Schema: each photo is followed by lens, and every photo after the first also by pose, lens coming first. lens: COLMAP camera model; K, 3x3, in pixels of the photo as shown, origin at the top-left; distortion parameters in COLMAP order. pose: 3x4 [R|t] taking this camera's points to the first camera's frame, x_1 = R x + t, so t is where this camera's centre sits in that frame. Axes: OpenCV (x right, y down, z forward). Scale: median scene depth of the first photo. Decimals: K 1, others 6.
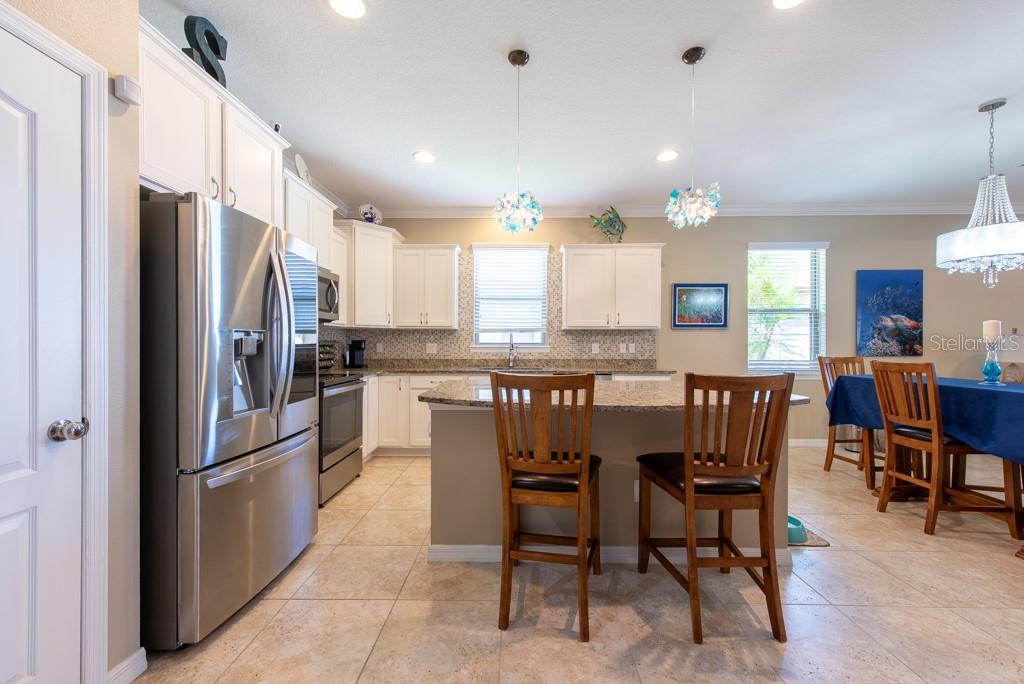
lens RADIAL K [[402.7, 0, 507.4], [0, 402.7, 343.6], [0, 0, 1]] dist [0.015421, -0.003838]
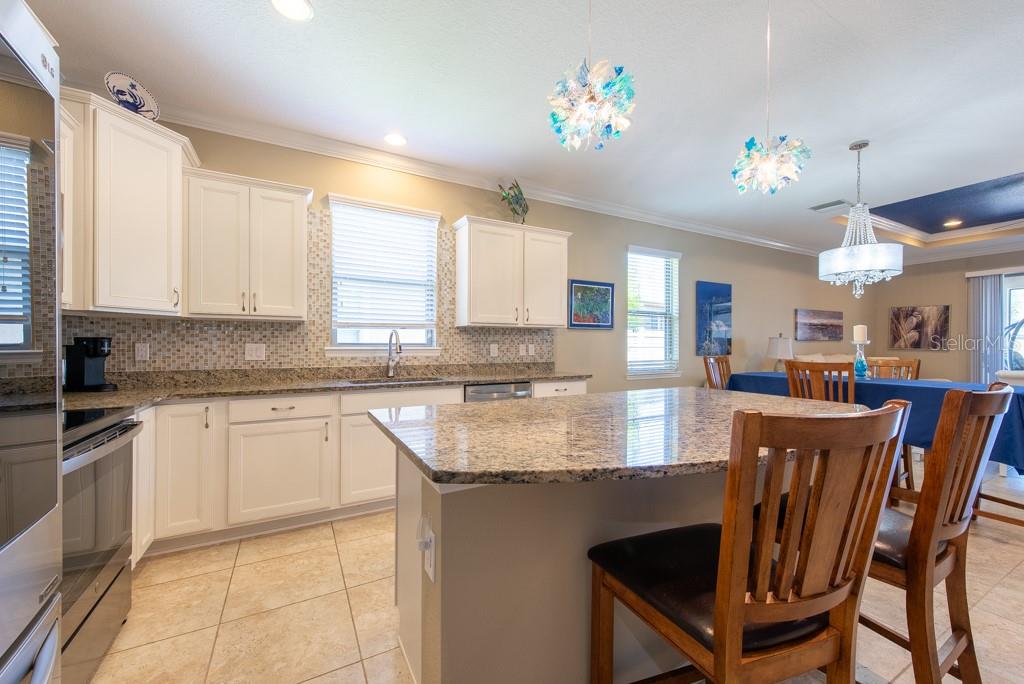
lens RADIAL K [[402.7, 0, 512.7], [0, 402.7, 343.9], [0, 0, 1]] dist [0.015421, -0.003838]
pose [[0.866722, 0.001849, 0.498788, -0.160404], [-0.001446, 0.999998, -0.001193, -0.000190], [-0.498789, 0.000312, 0.866723, 0.272212]]
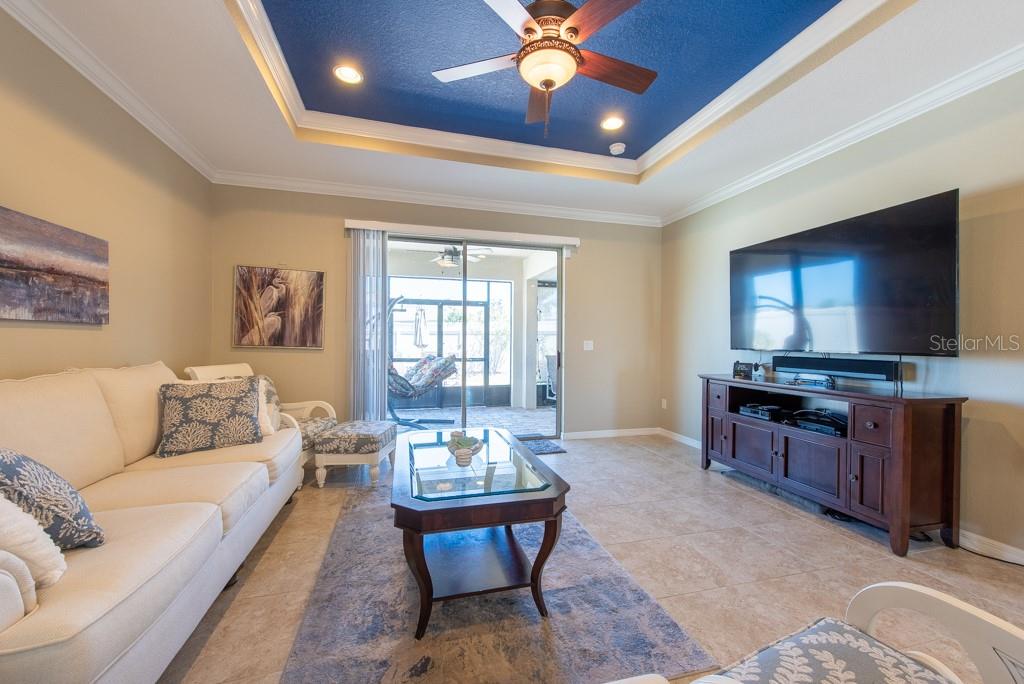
lens RADIAL K [[402.7, 0, 513.5], [0, 402.7, 345.7], [0, 0, 1]] dist [0.015421, -0.003838]
pose [[-0.278507, -0.011626, 0.960364, 1.048120], [-0.008345, 0.999918, 0.009684, 0.000067], [-0.960398, -0.005317, -0.278582, 0.626987]]
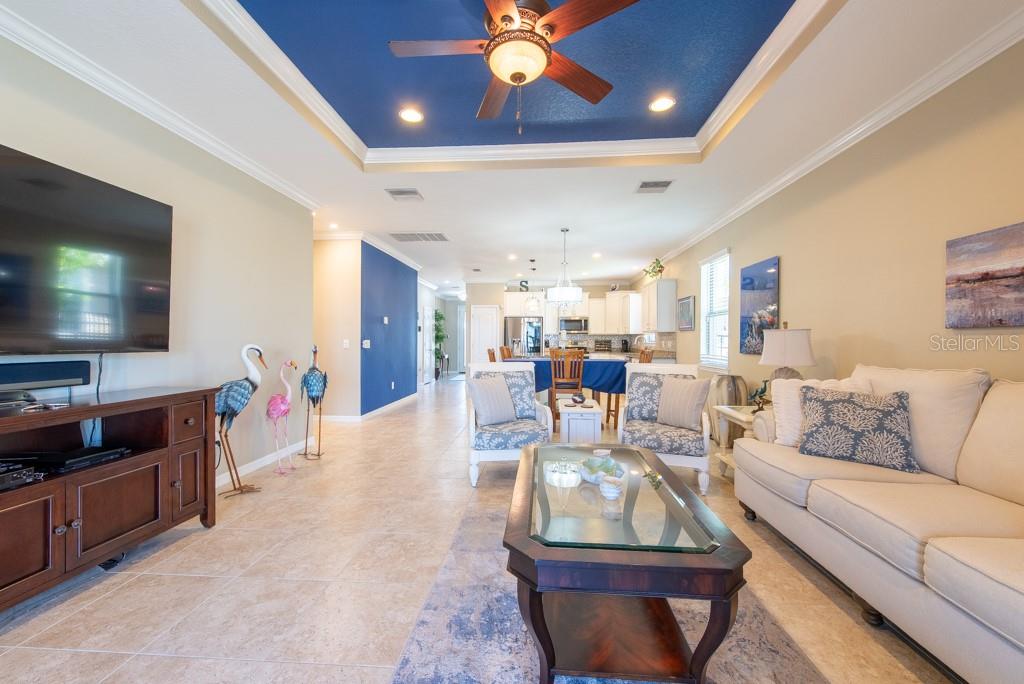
lens RADIAL K [[402.7, 0, 511.7], [0, 402.7, 343.6], [0, 0, 1]] dist [0.015421, -0.003838]
pose [[-0.056218, 0.007027, -0.998394, 1.914204], [-0.000644, 0.999975, 0.007074, -0.000885], [0.998418, 0.001041, -0.056212, 0.484995]]
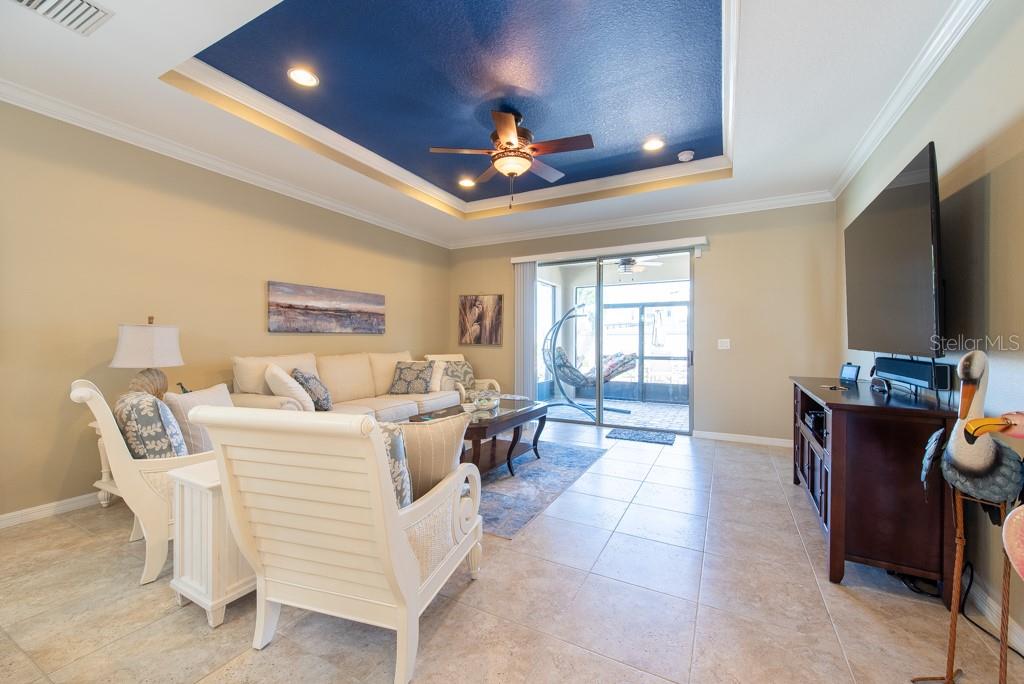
lens RADIAL K [[402.7, 0, 510.8], [0, 402.7, 341.1], [0, 0, 1]] dist [0.015421, -0.003838]
pose [[0.453909, -0.001096, 0.891047, 0.849849], [-0.003383, 0.999990, 0.002954, -0.000668], [-0.891042, -0.004355, 0.453901, 0.150353]]
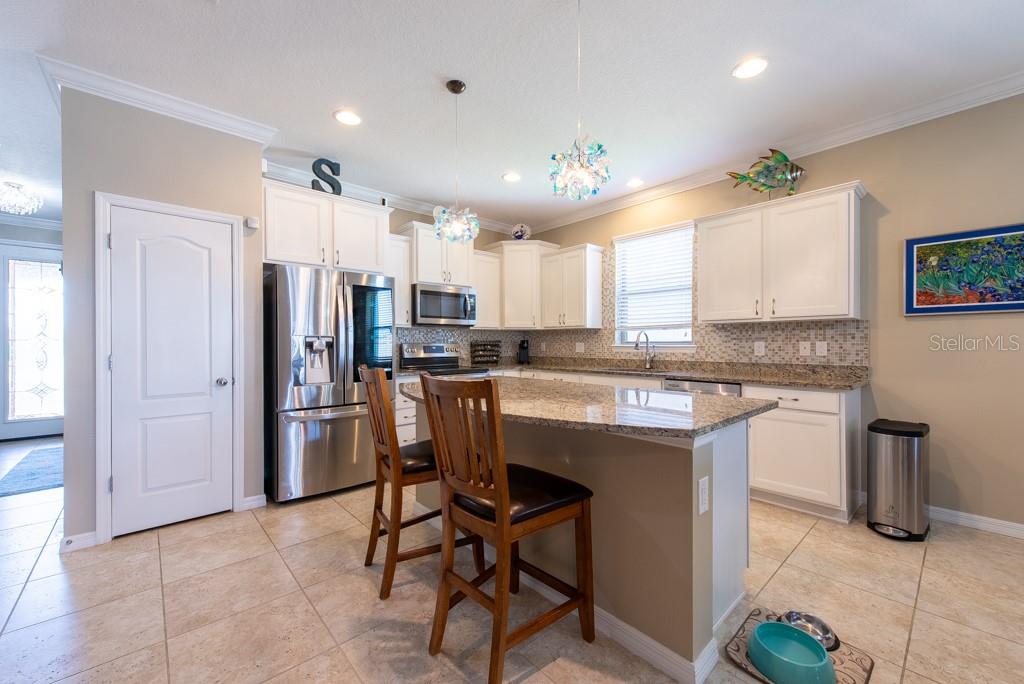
lens RADIAL K [[402.7, 0, 510.4], [0, 402.7, 344.7], [0, 0, 1]] dist [0.015421, -0.003838]
pose [[0.680942, 0.000023, -0.732337, 0.455995], [0.004633, 0.999980, 0.004339, -0.000385], [0.732322, -0.006347, 0.680929, 0.169333]]
